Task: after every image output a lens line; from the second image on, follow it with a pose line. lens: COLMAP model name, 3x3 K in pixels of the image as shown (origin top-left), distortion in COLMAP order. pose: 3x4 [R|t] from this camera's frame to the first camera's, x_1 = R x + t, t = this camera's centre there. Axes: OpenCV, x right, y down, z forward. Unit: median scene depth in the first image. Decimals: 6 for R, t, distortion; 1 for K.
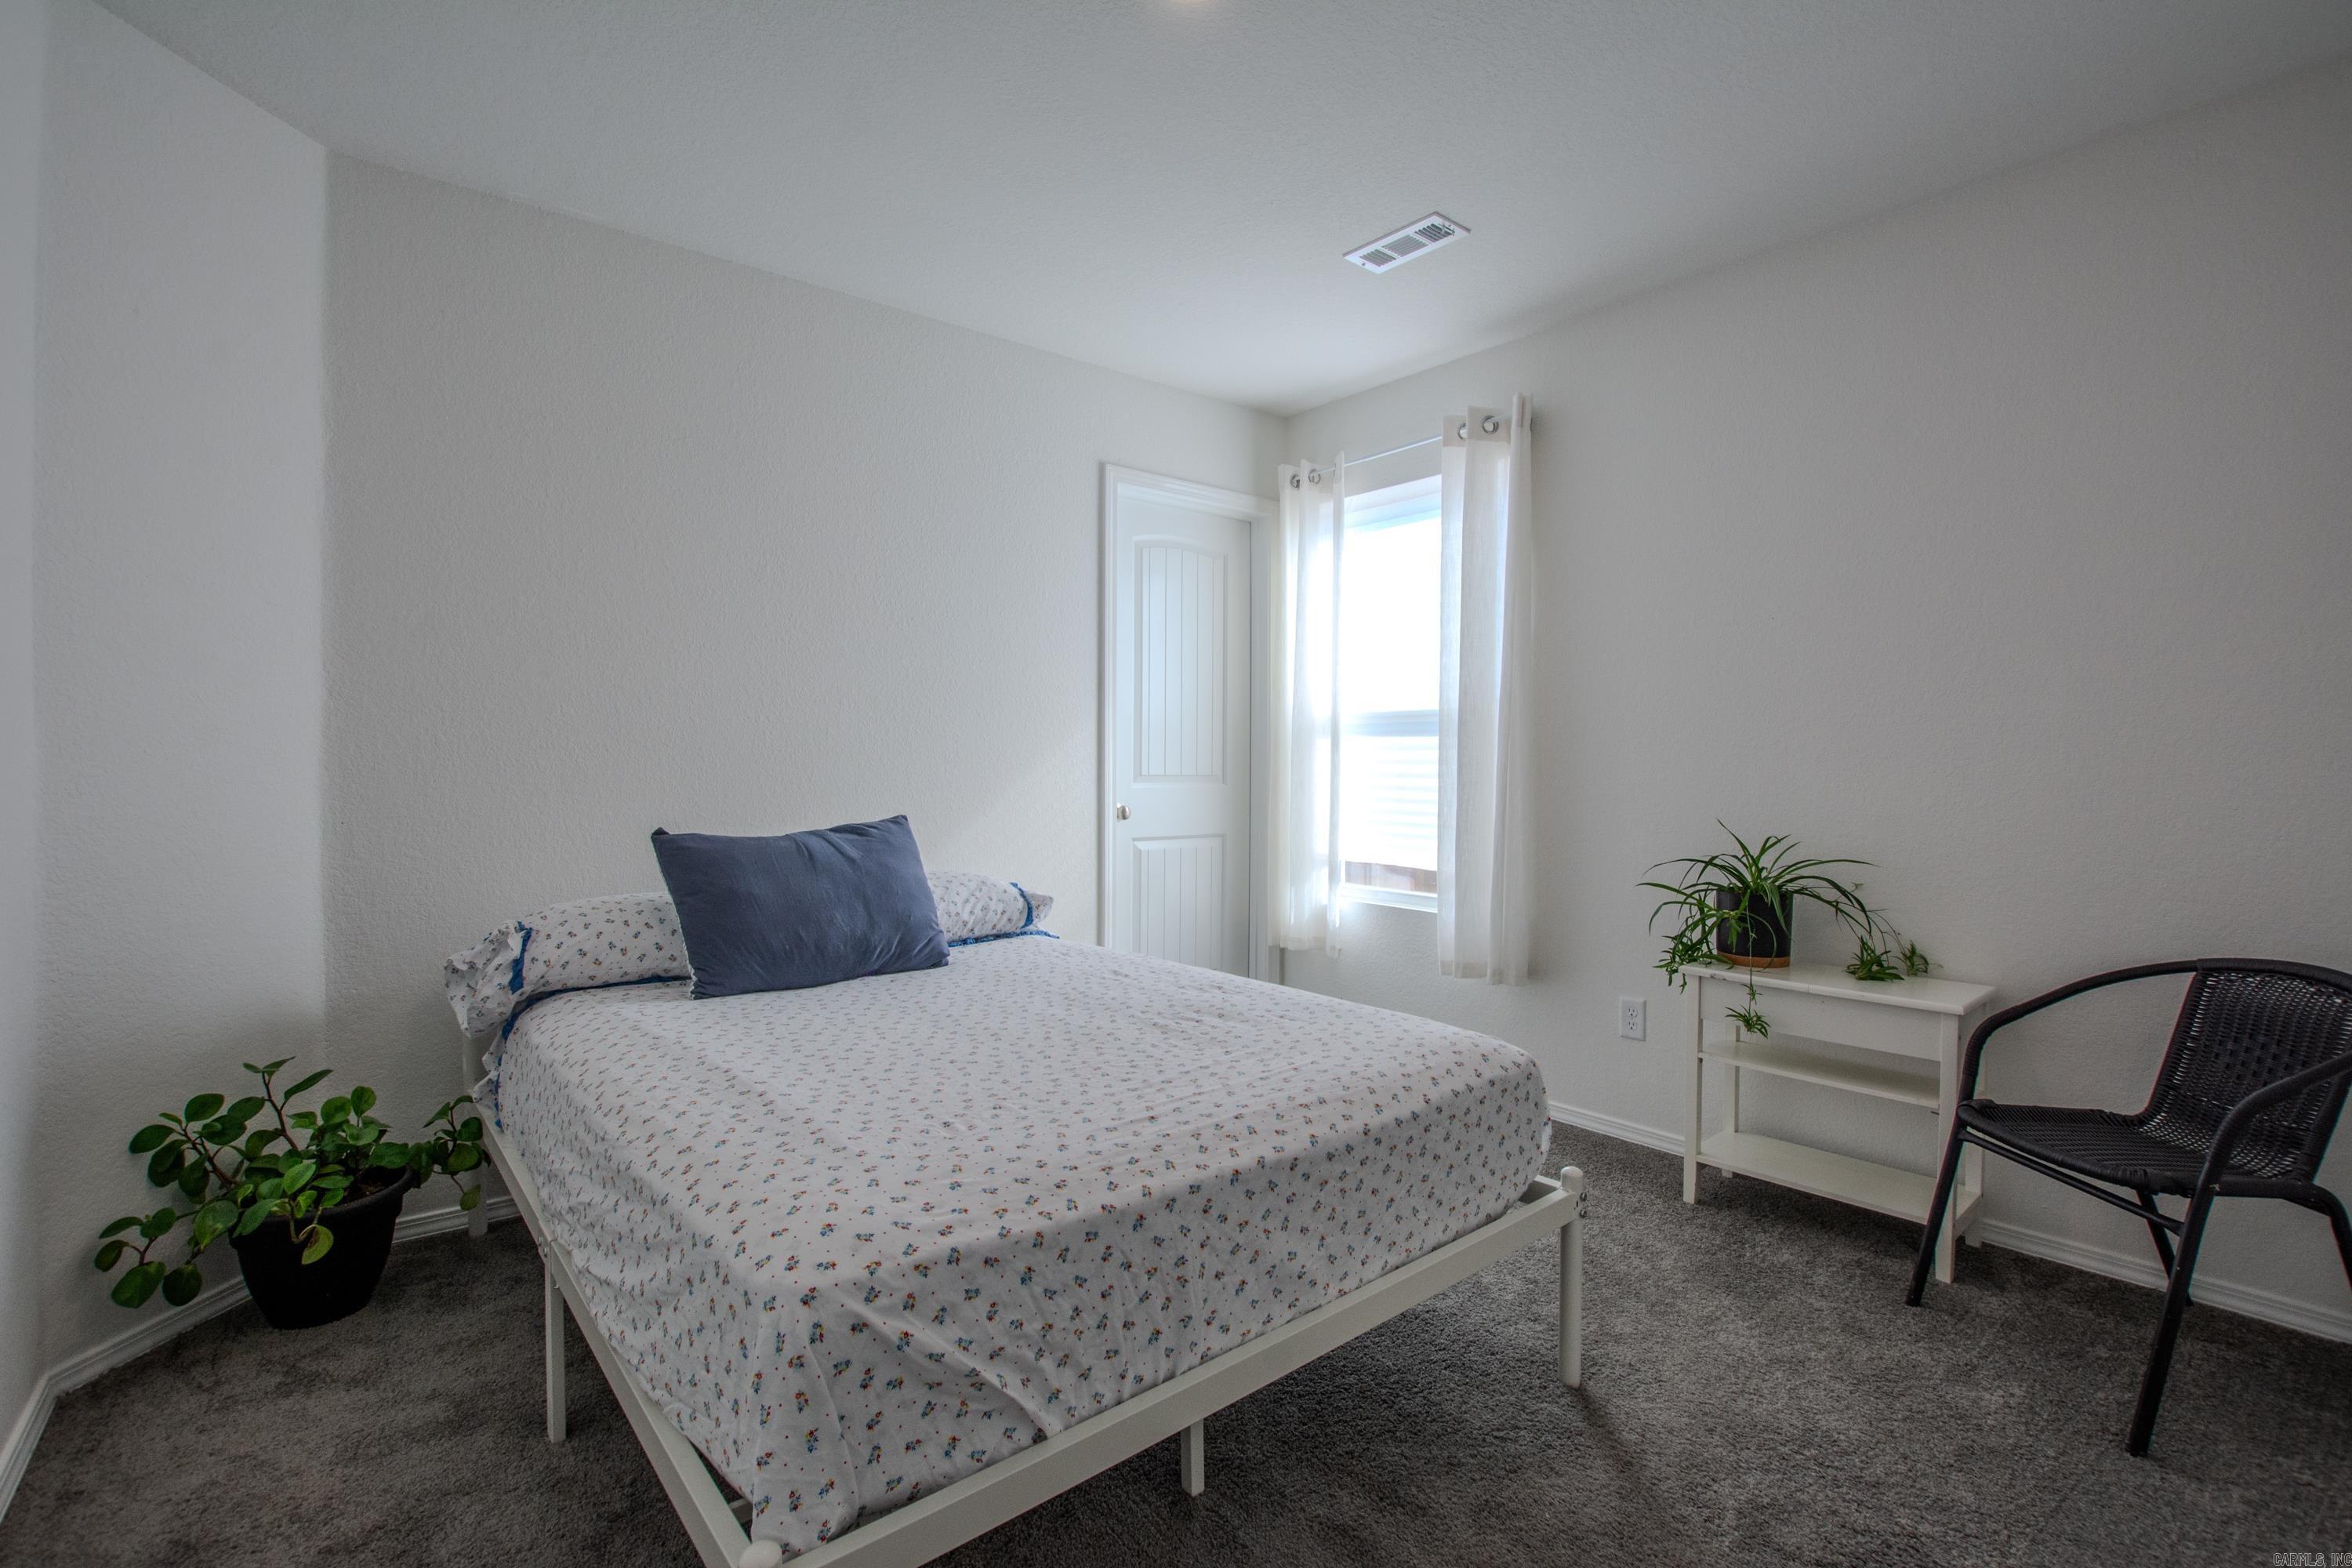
lens RADIAL K [[1076.7, 0, 1183.0], [0, 1076.7, 775.4], [0, 0, 1]] dist [-0.023665, 0.000391]
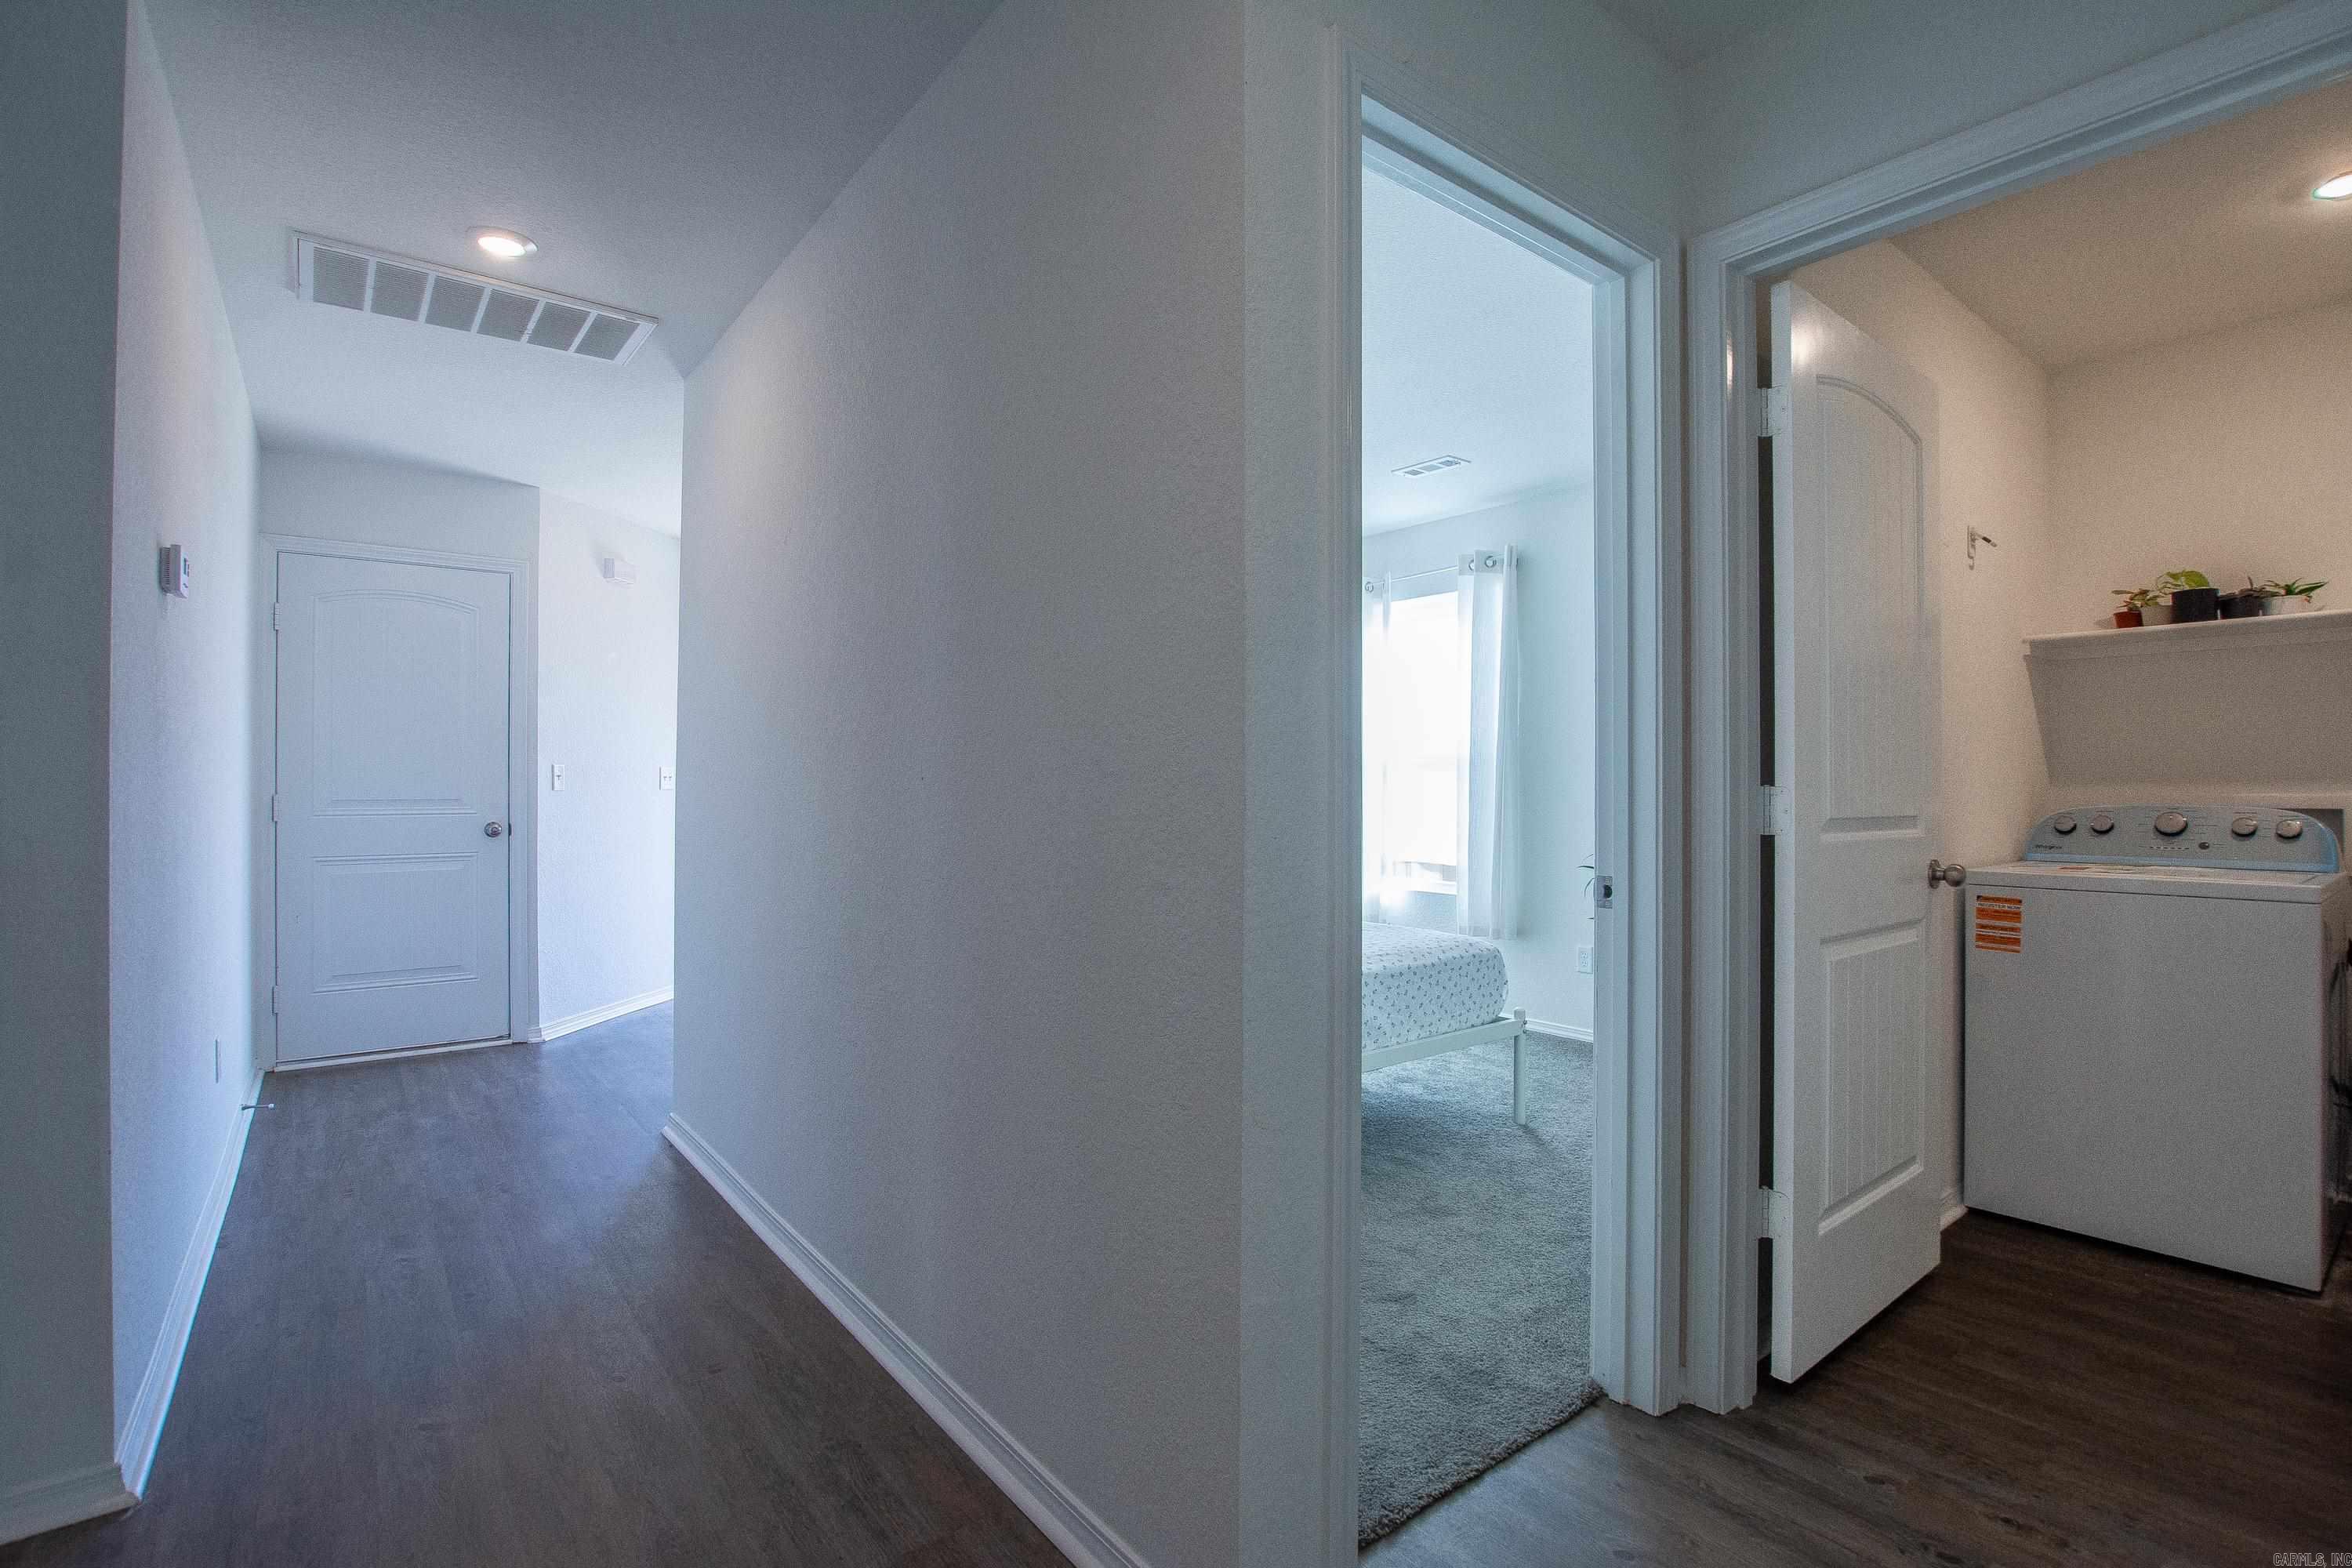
lens RADIAL K [[1076.7, 0, 1183.0], [0, 1076.7, 775.4], [0, 0, 1]] dist [-0.023665, 0.000391]
pose [[0.999419, -0.000051, -0.034093, -0.170806], [-0.000711, 0.999750, -0.022361, 0.003409], [0.034086, 0.022372, 0.999168, -0.960266]]
